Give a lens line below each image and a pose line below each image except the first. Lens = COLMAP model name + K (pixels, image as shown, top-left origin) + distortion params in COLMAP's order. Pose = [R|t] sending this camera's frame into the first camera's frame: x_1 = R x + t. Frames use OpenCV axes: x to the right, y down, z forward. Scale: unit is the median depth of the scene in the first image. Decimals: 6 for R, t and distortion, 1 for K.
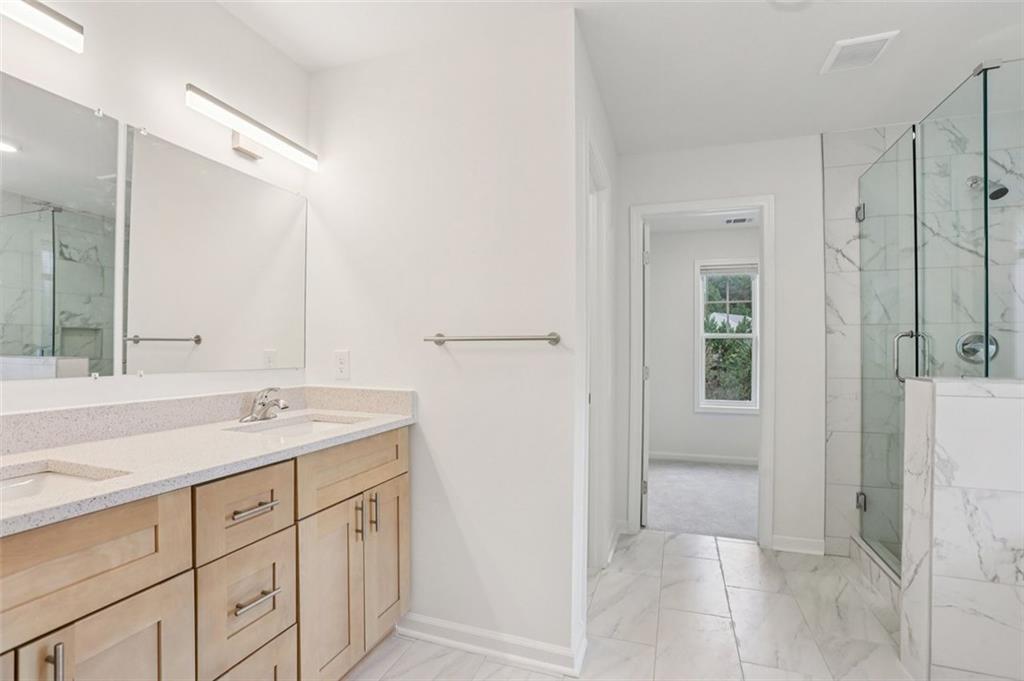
lens RADIAL K [[481.3, 0, 512.2], [0, 481.3, 360.4], [0, 0, 1]] dist [-0.004359, 0.000300]
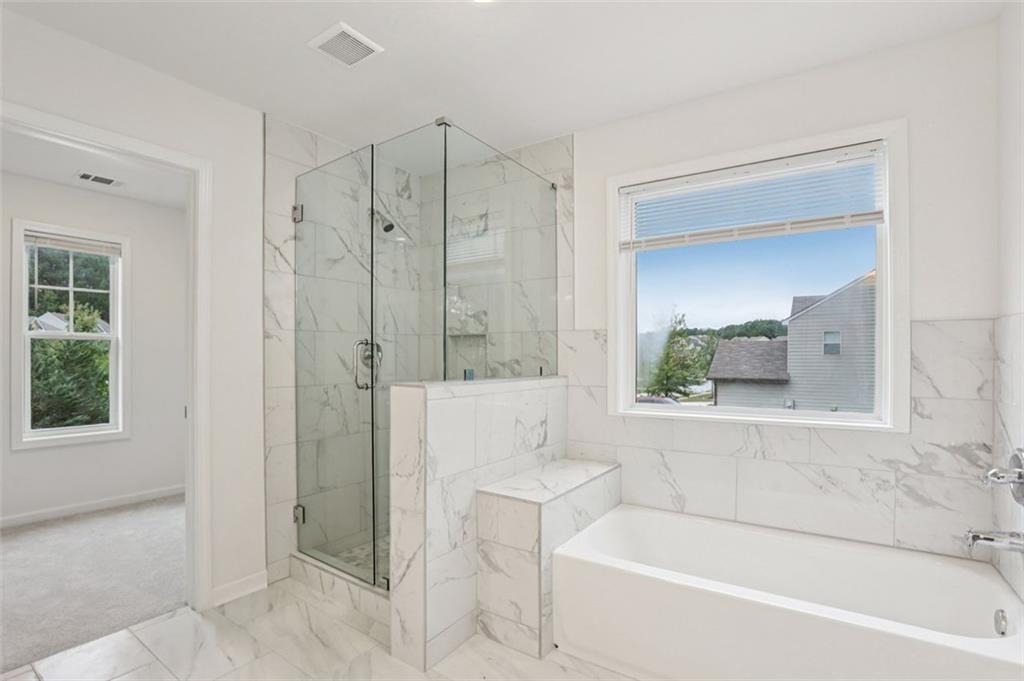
lens RADIAL K [[497.4, 0, 510.5], [0, 497.4, 357.8], [0, 0, 1]] dist [-0.052126, 0.014379]
pose [[0.283974, -0.009377, 0.958786, -0.091689], [0.020921, 0.999775, 0.003581, -0.013946], [-0.958604, 0.019042, 0.284106, 0.314743]]
